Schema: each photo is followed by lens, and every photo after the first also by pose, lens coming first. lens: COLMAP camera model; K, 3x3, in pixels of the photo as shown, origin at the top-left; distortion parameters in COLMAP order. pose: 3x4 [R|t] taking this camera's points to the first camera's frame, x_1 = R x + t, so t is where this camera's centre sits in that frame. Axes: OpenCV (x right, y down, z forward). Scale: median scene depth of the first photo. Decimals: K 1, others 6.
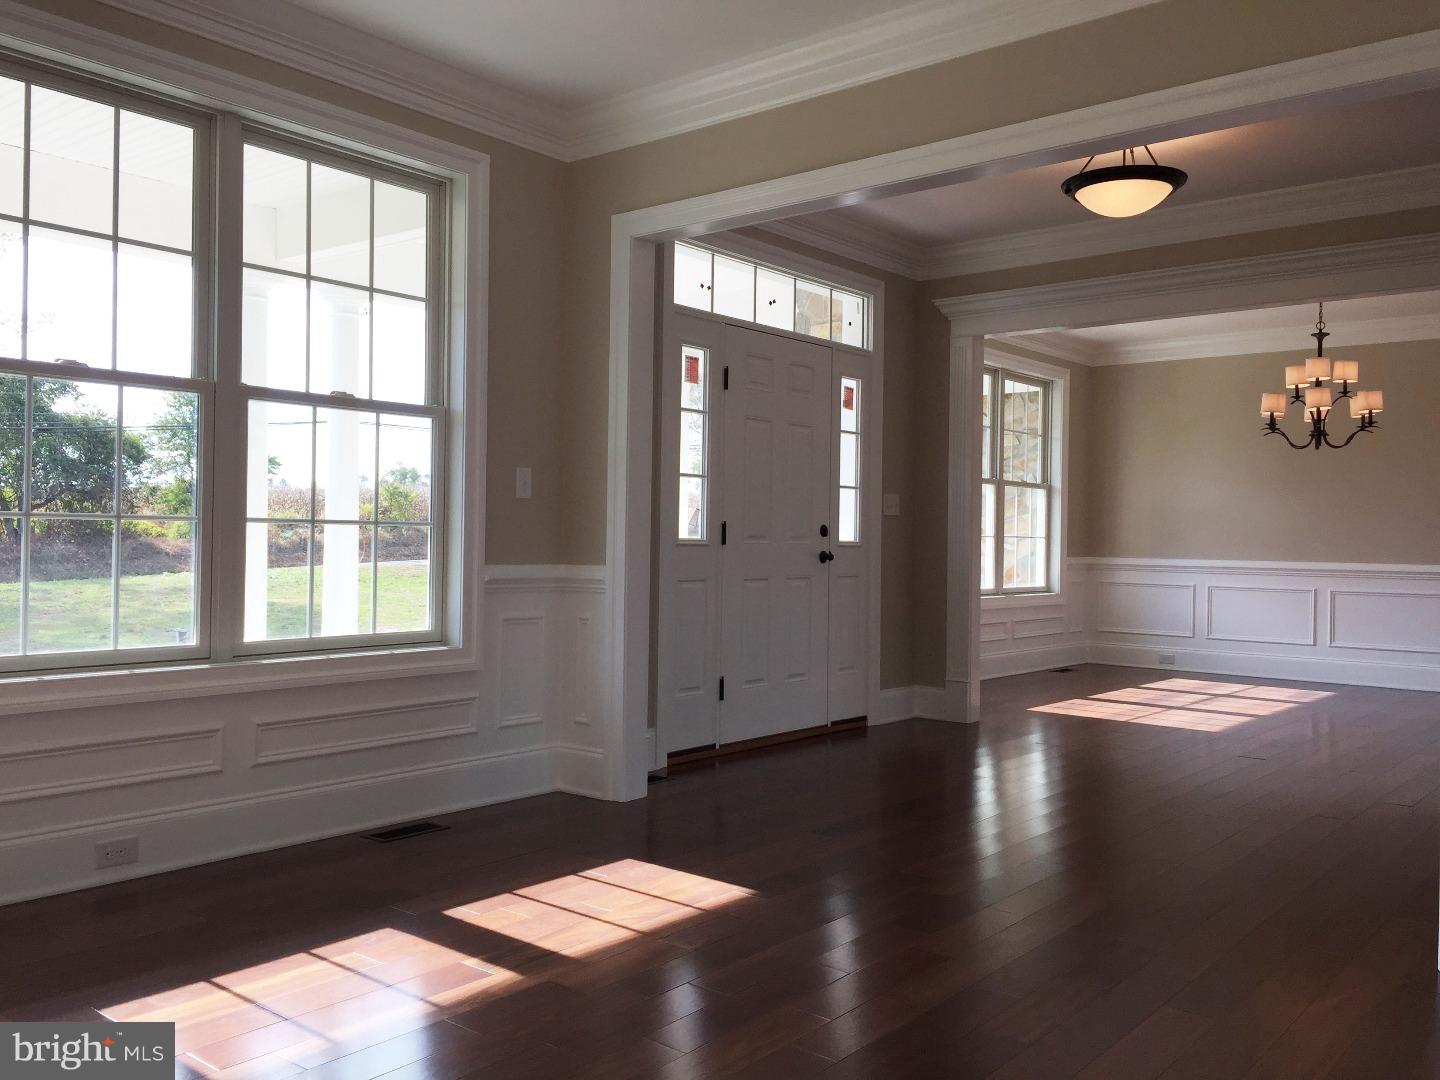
lens RADIAL K [[1225.0, 0, 680.0], [0, 1225.0, 527.5], [0, 0, 1]] dist [0.056324, -0.005320]
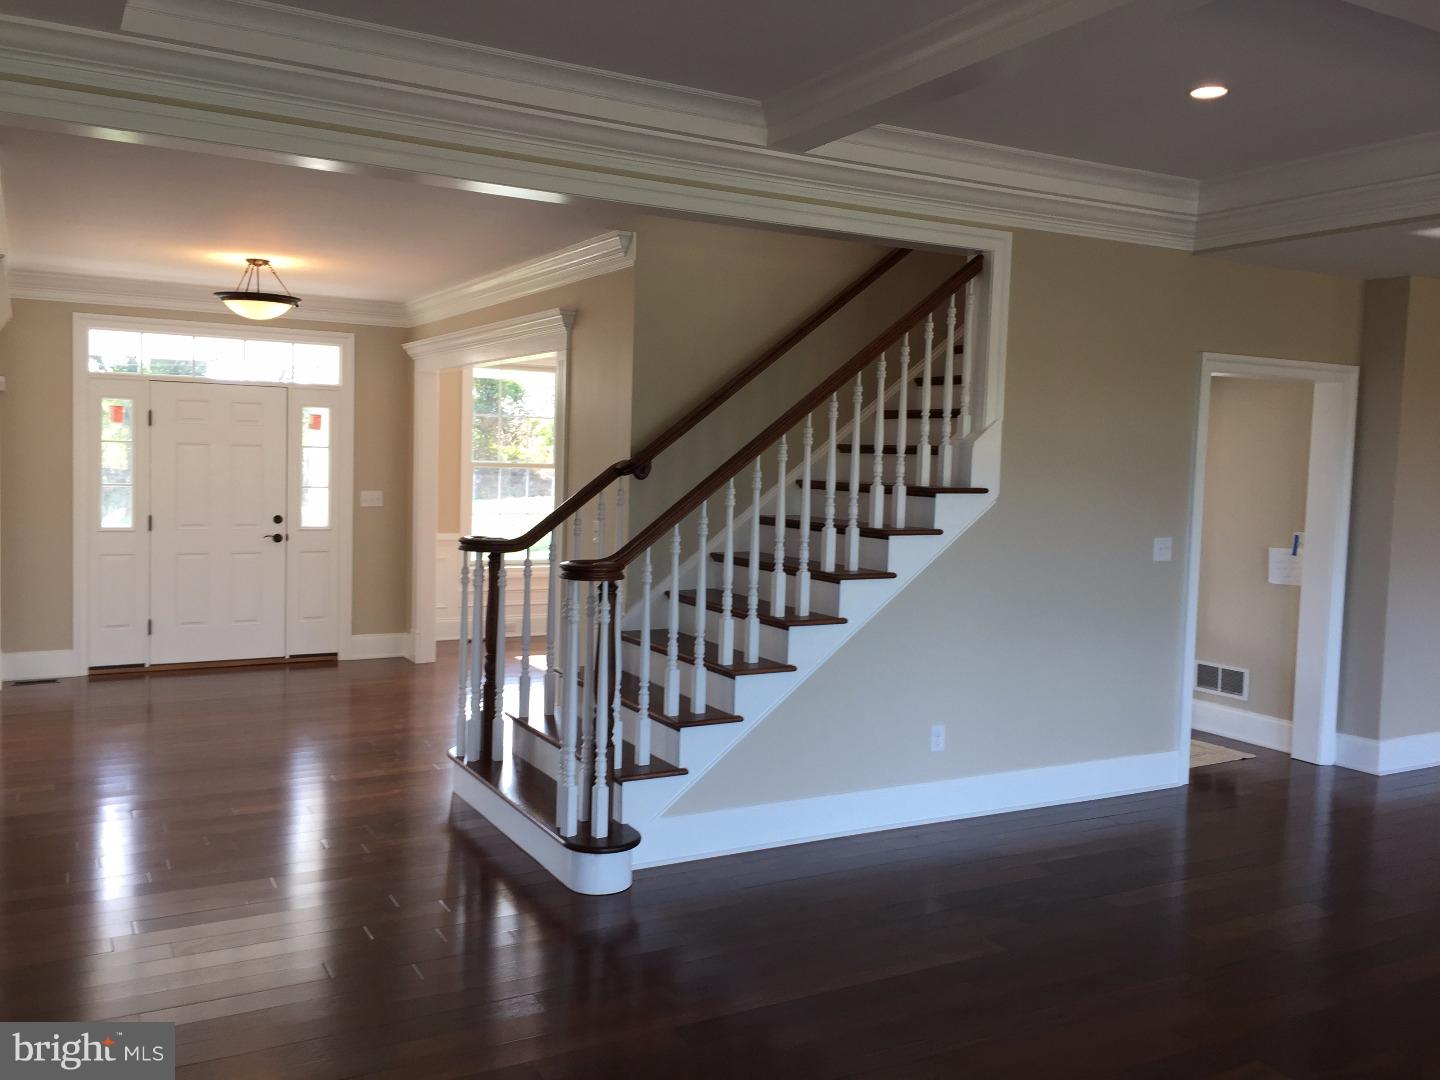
lens RADIAL K [[1225.0, 0, 680.0], [0, 1225.0, 527.5], [0, 0, 1]] dist [0.056324, -0.005320]
pose [[0.934460, 0.033754, -0.354466, 1.017163], [-0.011649, 0.997862, 0.064312, -0.081658], [0.355879, -0.055968, 0.932855, -0.145191]]
